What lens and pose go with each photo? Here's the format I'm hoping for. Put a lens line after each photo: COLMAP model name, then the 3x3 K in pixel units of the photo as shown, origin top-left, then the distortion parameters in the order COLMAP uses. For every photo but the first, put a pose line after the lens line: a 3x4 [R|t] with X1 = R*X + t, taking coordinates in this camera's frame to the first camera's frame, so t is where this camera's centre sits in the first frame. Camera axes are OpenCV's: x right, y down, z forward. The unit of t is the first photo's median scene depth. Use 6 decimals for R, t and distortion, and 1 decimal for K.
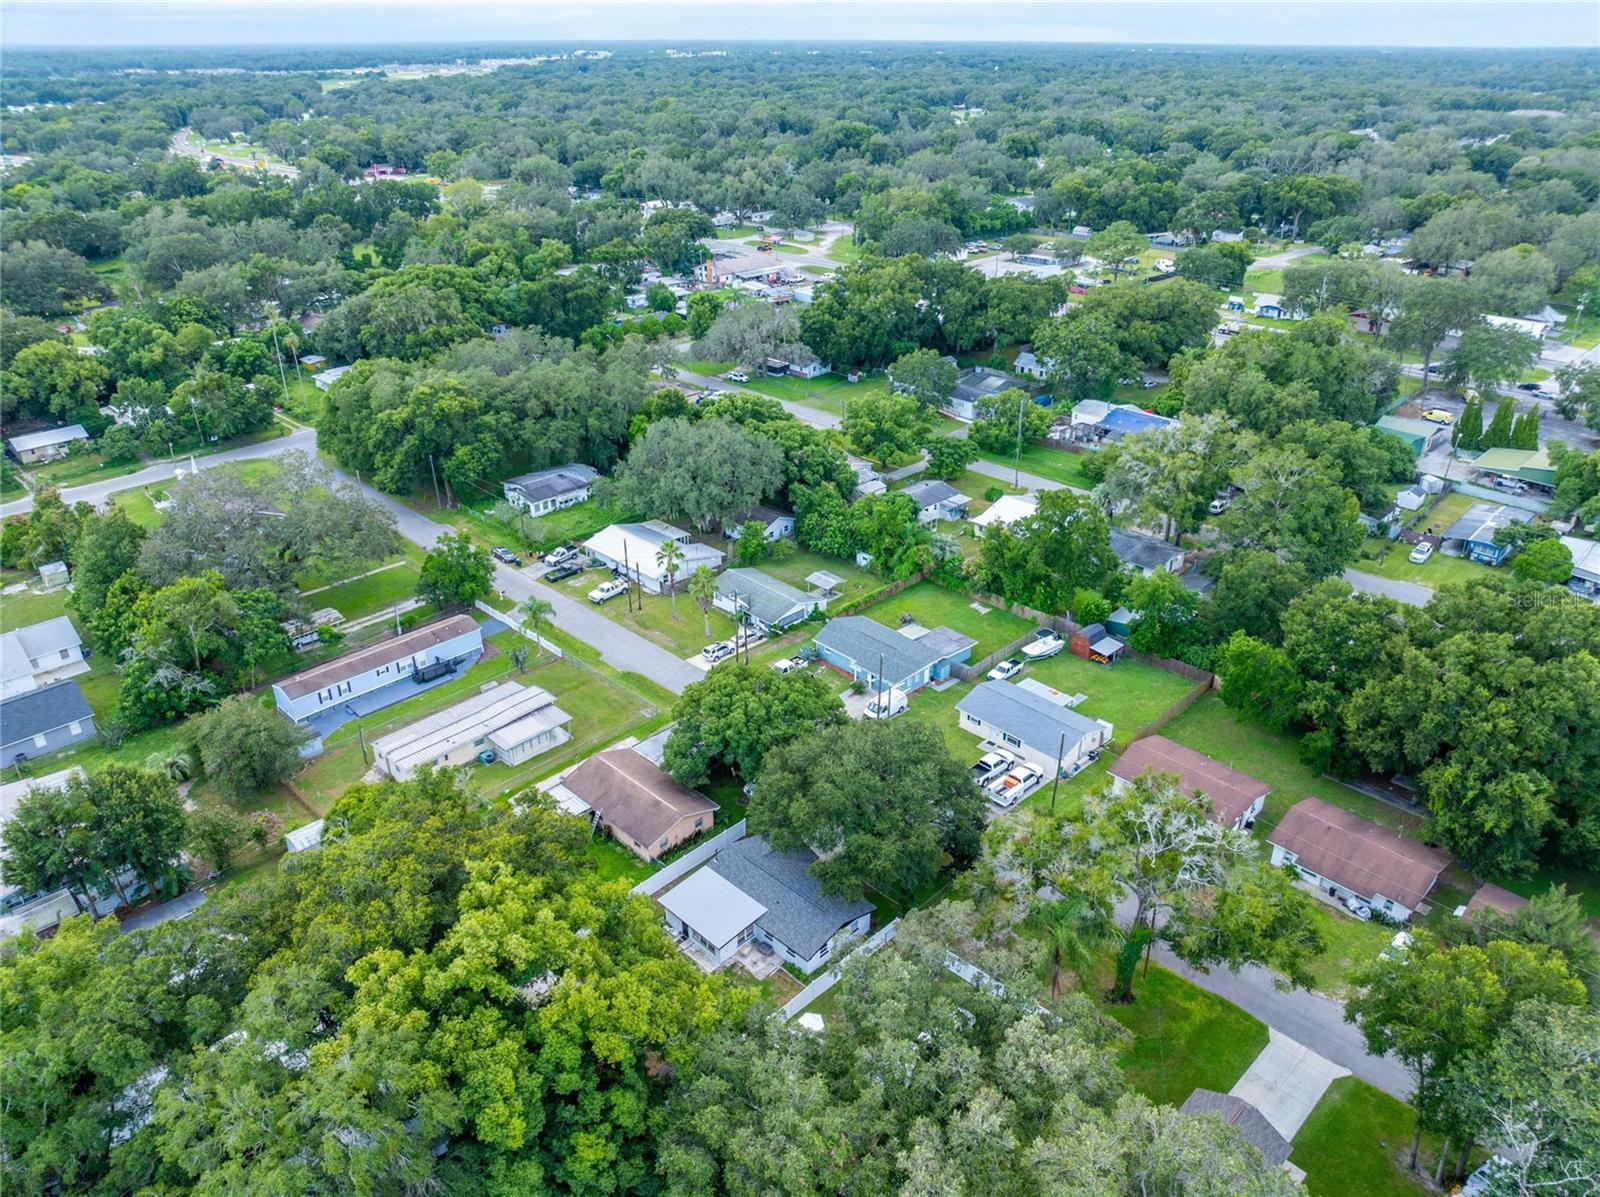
lens RADIAL K [[1116.8, 0, 803.7], [0, 1116.8, 592.6], [0, 0, 1]] dist [-0.036282, 0.003415]
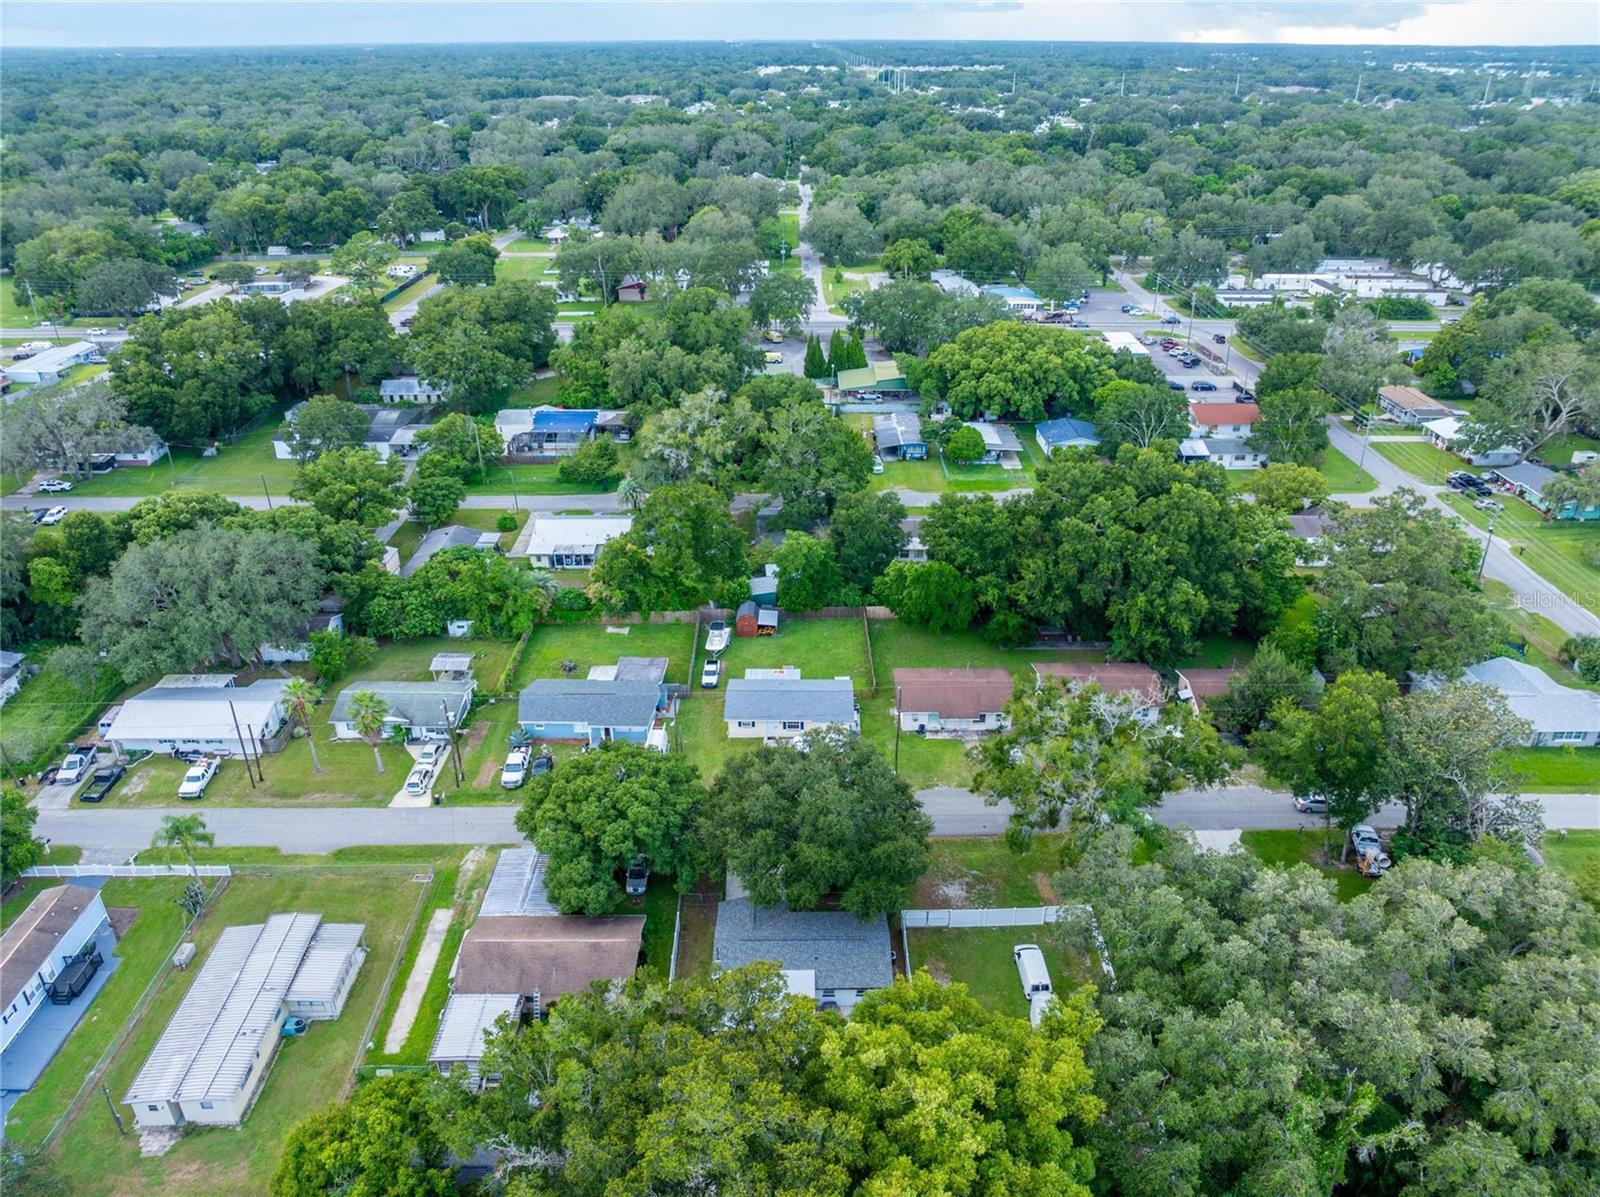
lens RADIAL K [[1116.8, 0, 802.2], [0, 1116.8, 603.0], [0, 0, 1]] dist [-0.036282, 0.003415]
pose [[0.705554, -0.323267, 0.630629, -0.302008], [0.318478, 0.939608, 0.125336, -0.071749], [-0.633061, 0.112410, 0.765897, 0.145943]]
